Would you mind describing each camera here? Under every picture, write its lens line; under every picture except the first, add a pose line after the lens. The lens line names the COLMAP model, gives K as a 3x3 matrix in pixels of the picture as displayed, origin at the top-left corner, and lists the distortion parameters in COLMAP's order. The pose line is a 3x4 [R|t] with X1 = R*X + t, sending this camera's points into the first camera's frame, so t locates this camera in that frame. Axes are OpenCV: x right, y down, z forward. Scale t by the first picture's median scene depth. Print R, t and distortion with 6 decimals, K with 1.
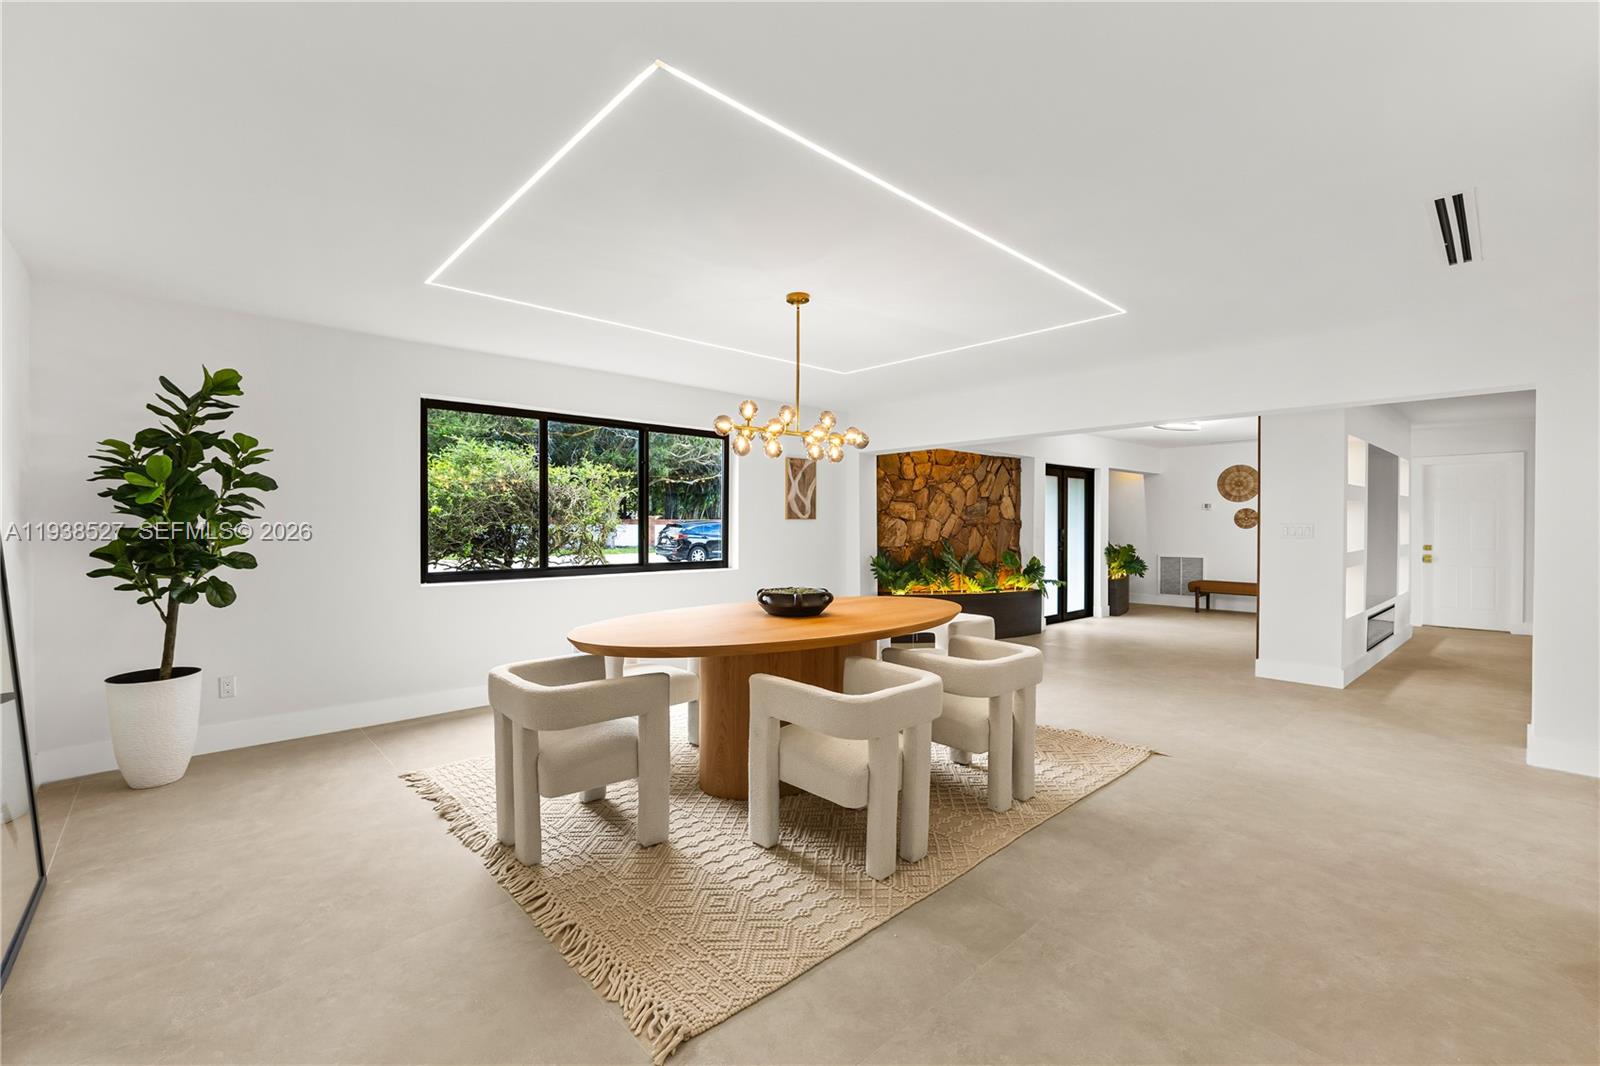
lens RADIAL K [[668.2, 0, 778.1], [0, 668.2, 524.4], [0, 0, 1]] dist [0.002436, 0.000326]
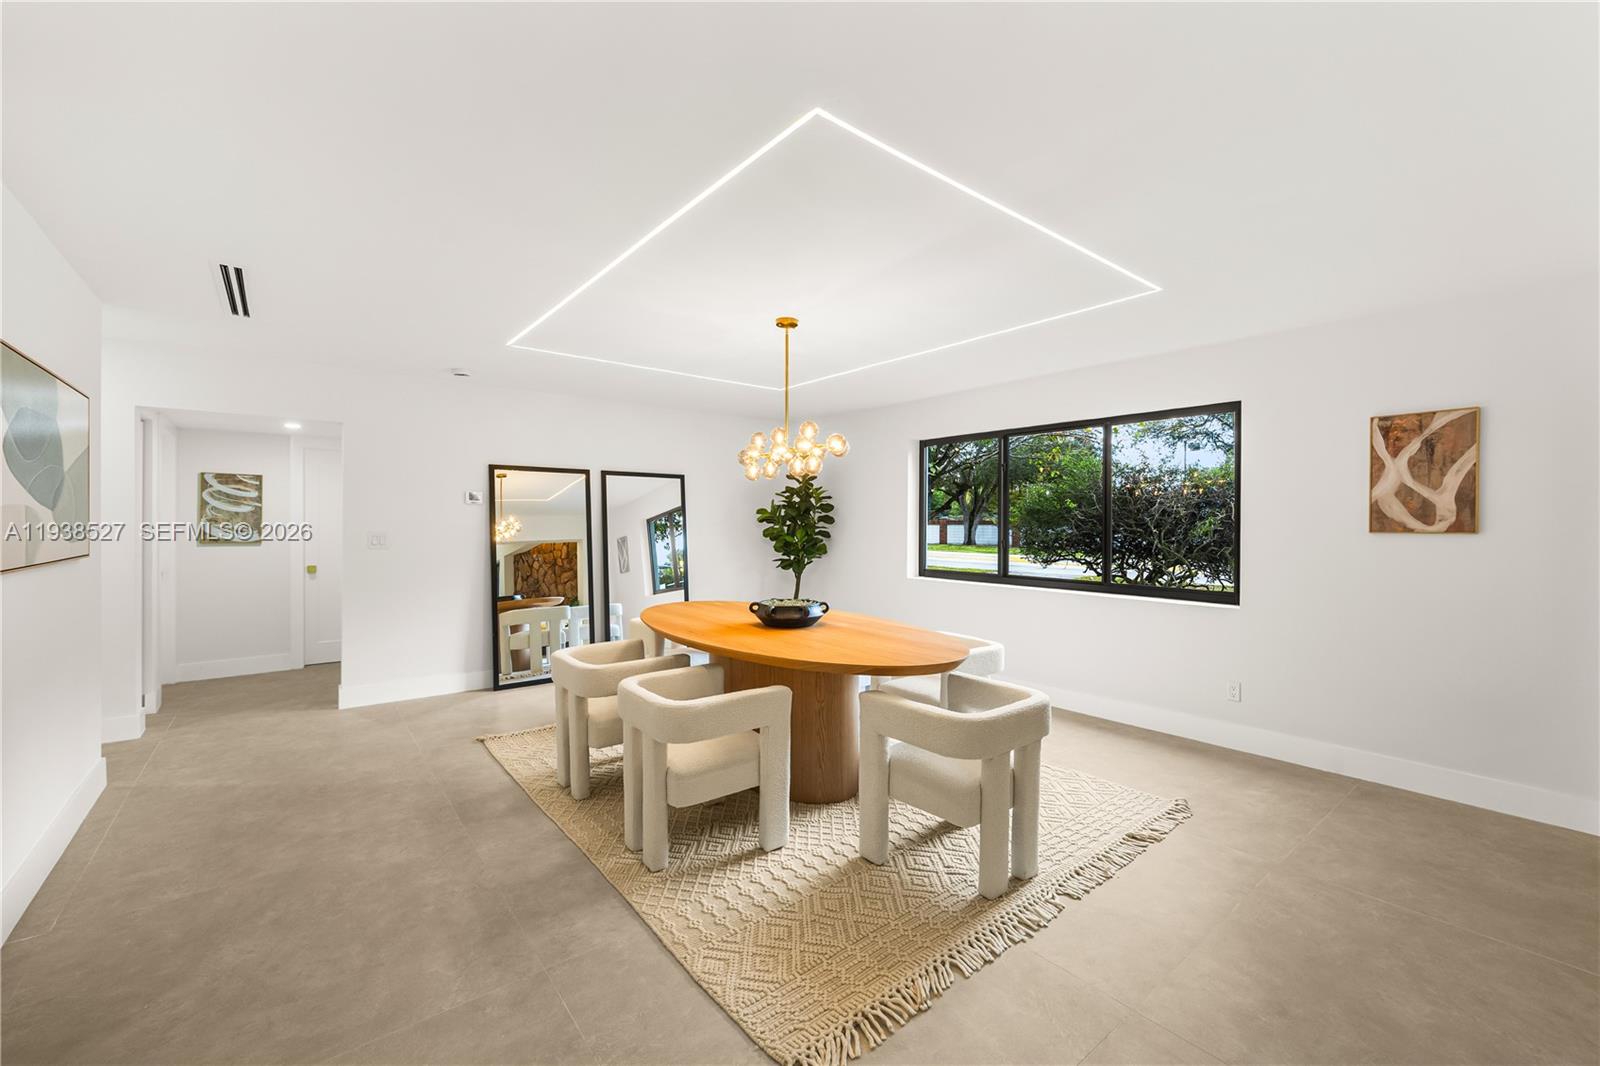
lens RADIAL K [[652.5, 0, 823.4], [0, 652.5, 528.7], [0, 0, 1]] dist [0.000718, 0.000365]
pose [[-0.038881, 0.010239, -0.999191, 0.470092], [-0.001870, 0.999945, 0.010320, -0.013085], [0.999242, 0.002270, -0.038859, 0.492396]]
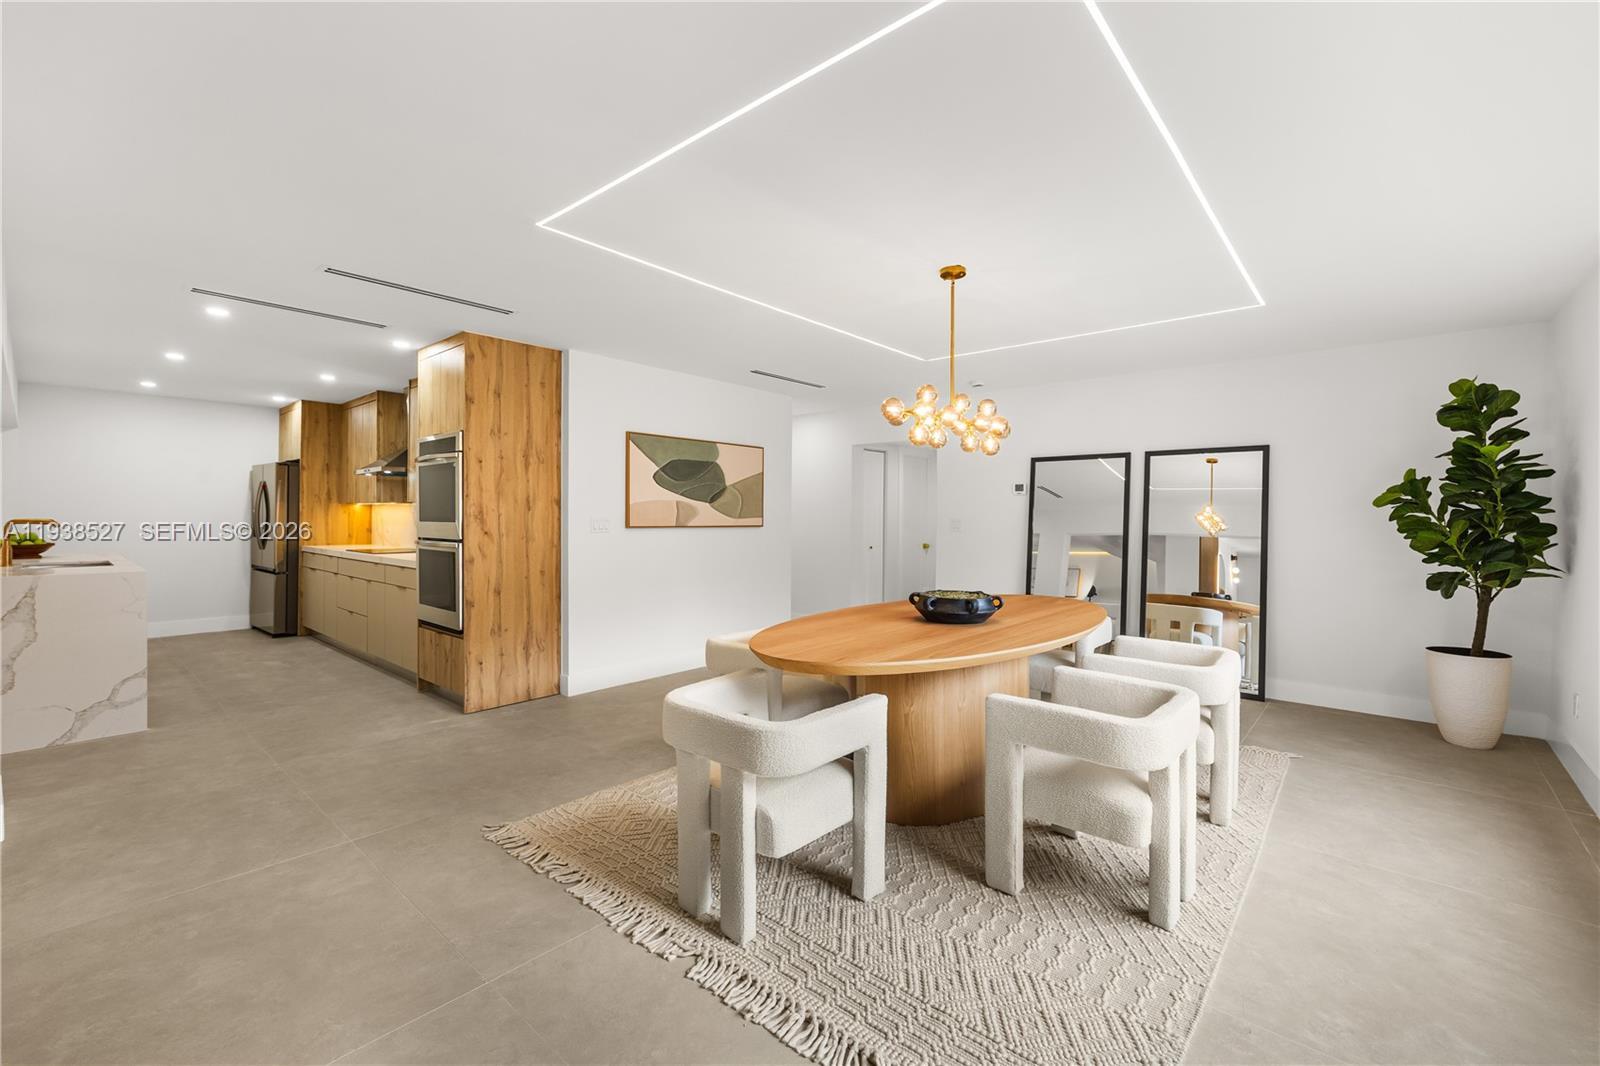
lens RADIAL K [[652.5, 0, 791.3], [0, 652.5, 525.3], [0, 0, 1]] dist [0.000718, 0.000365]
pose [[-0.992352, -0.004027, -0.123371, 0.166929], [-0.005600, 0.999907, 0.012406, -0.004146], [0.123309, 0.013002, -0.992283, 0.825049]]
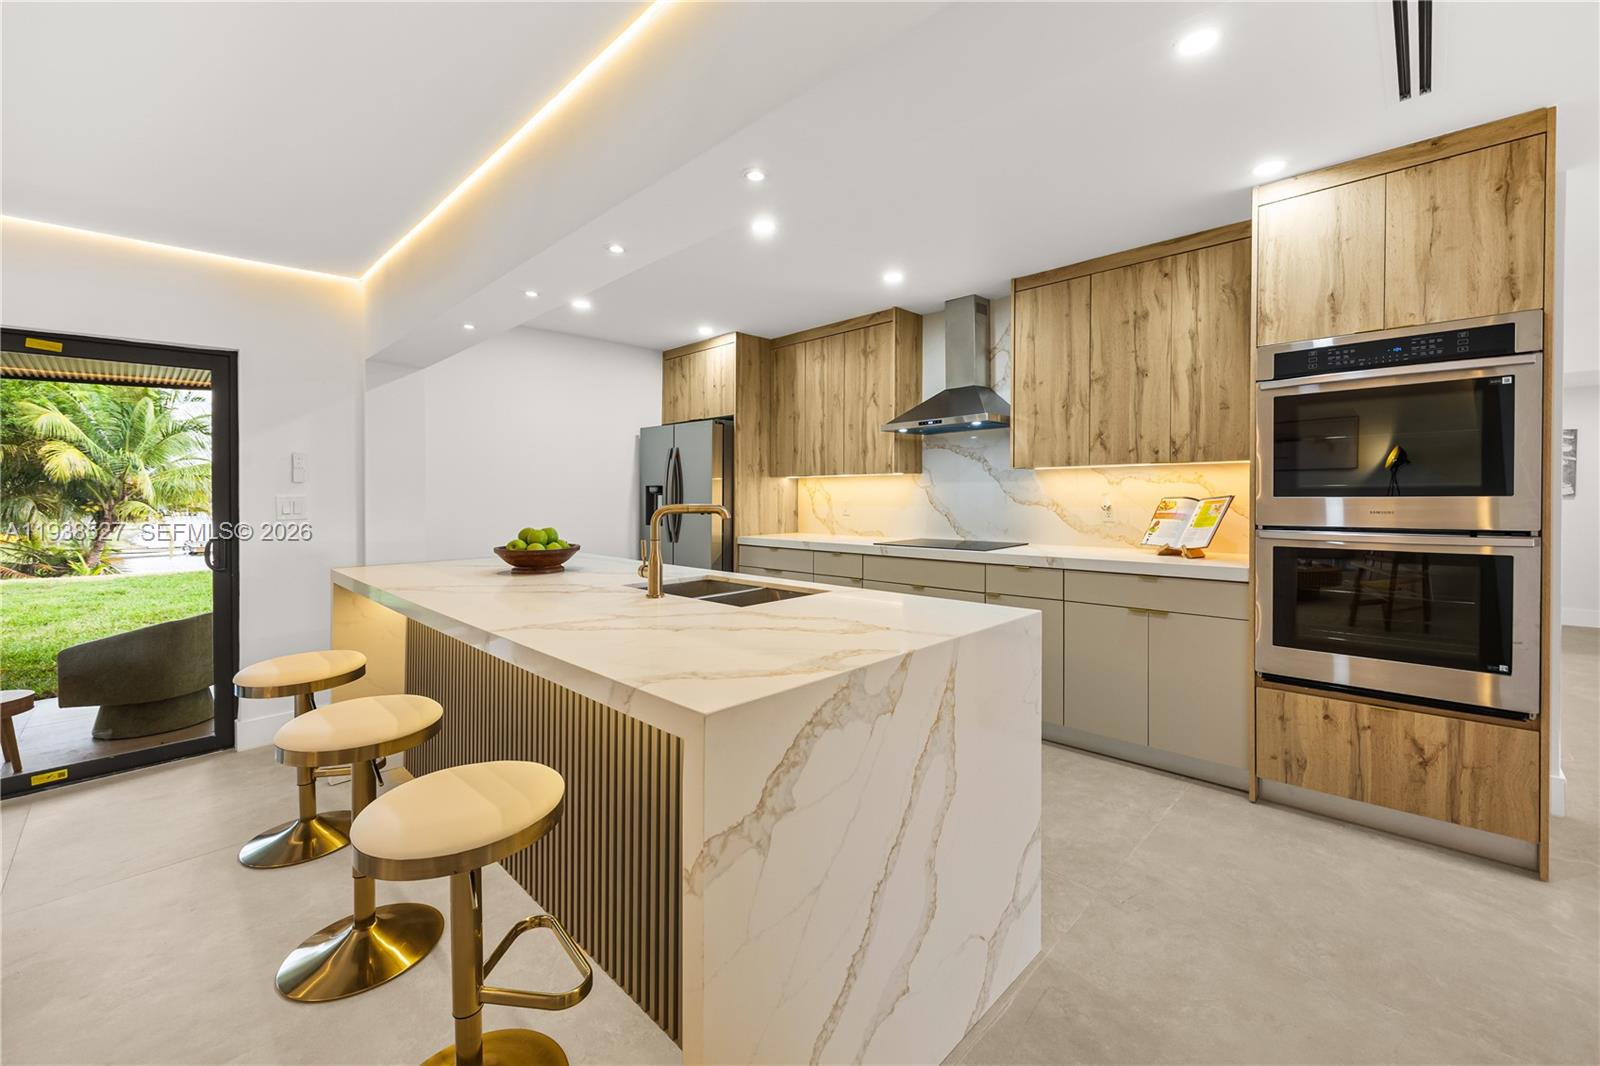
lens RADIAL K [[652.5, 0, 810.2], [0, 652.5, 497.1], [0, 0, 1]] dist [0.000718, 0.000365]
pose [[-0.996232, 0.014002, -0.085590, 0.691333], [0.013617, 0.999894, 0.005081, -0.002987], [0.085652, 0.003897, -0.996317, 0.497806]]
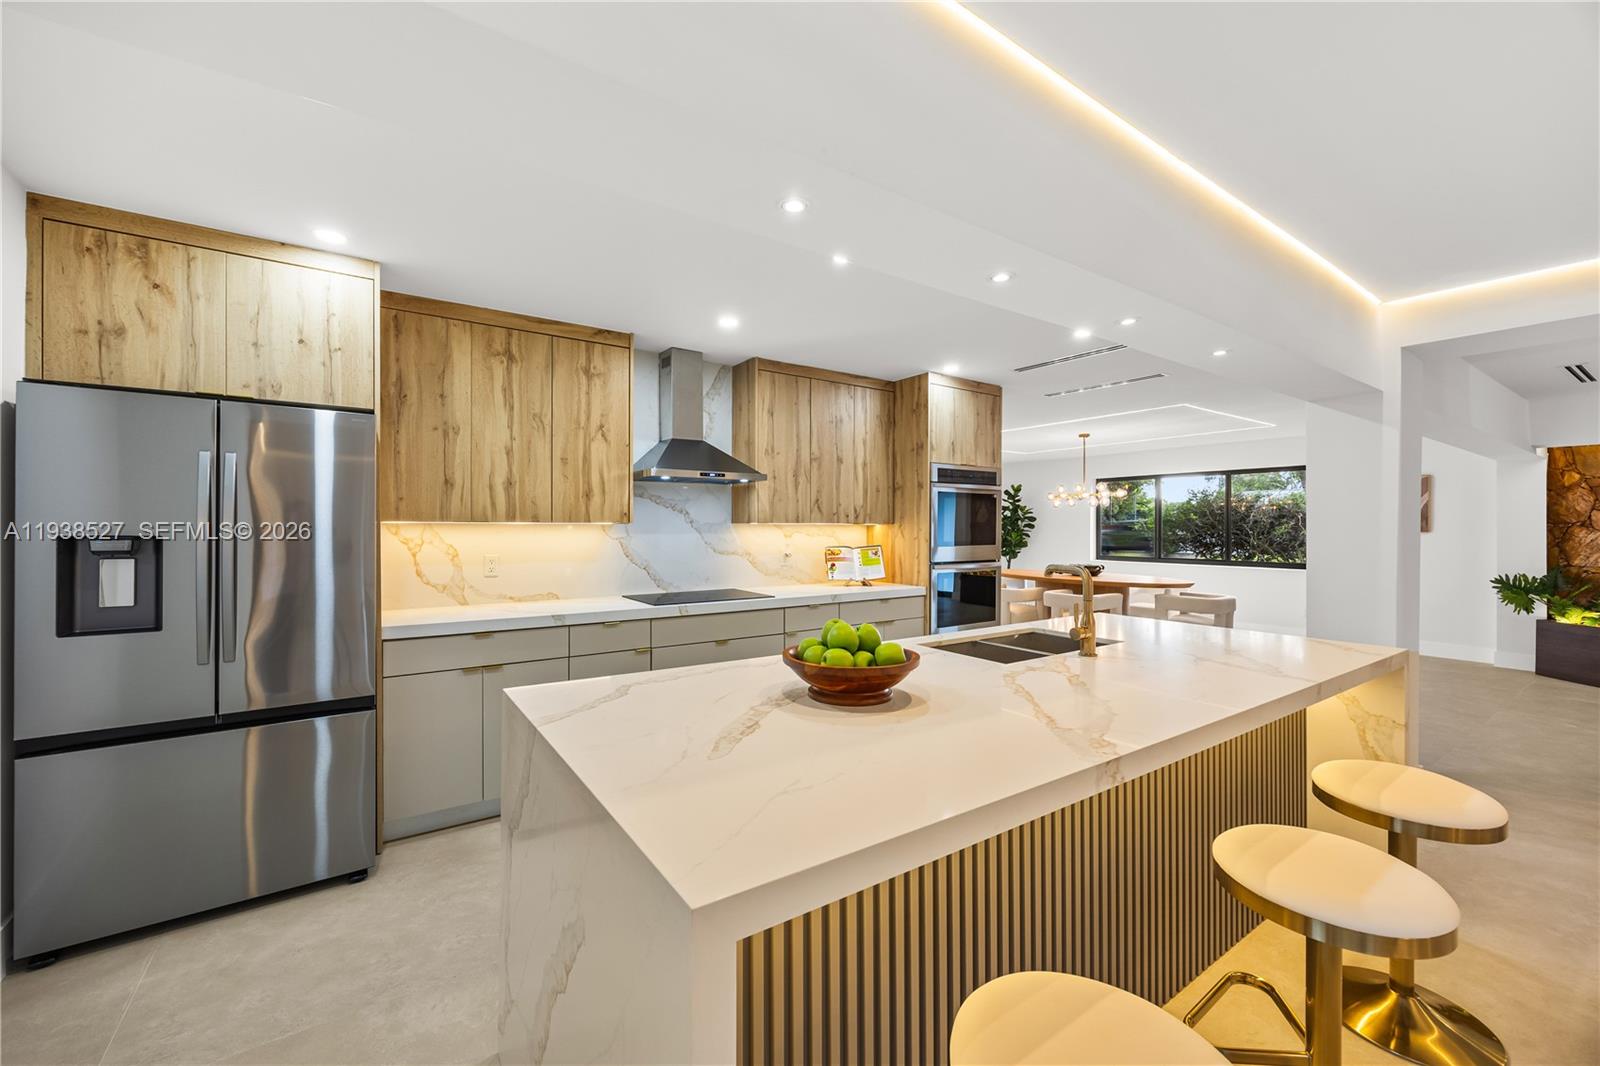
lens RADIAL K [[639.7, 0, 795.3], [0, 639.7, 530.4], [0, 0, 1]] dist [0.005412, -0.000894]
pose [[-0.115720, 0.006756, -0.993259, 1.028437], [0.002110, 0.999976, 0.006556, -0.017096], [0.993280, -0.001337, -0.115732, 0.126773]]
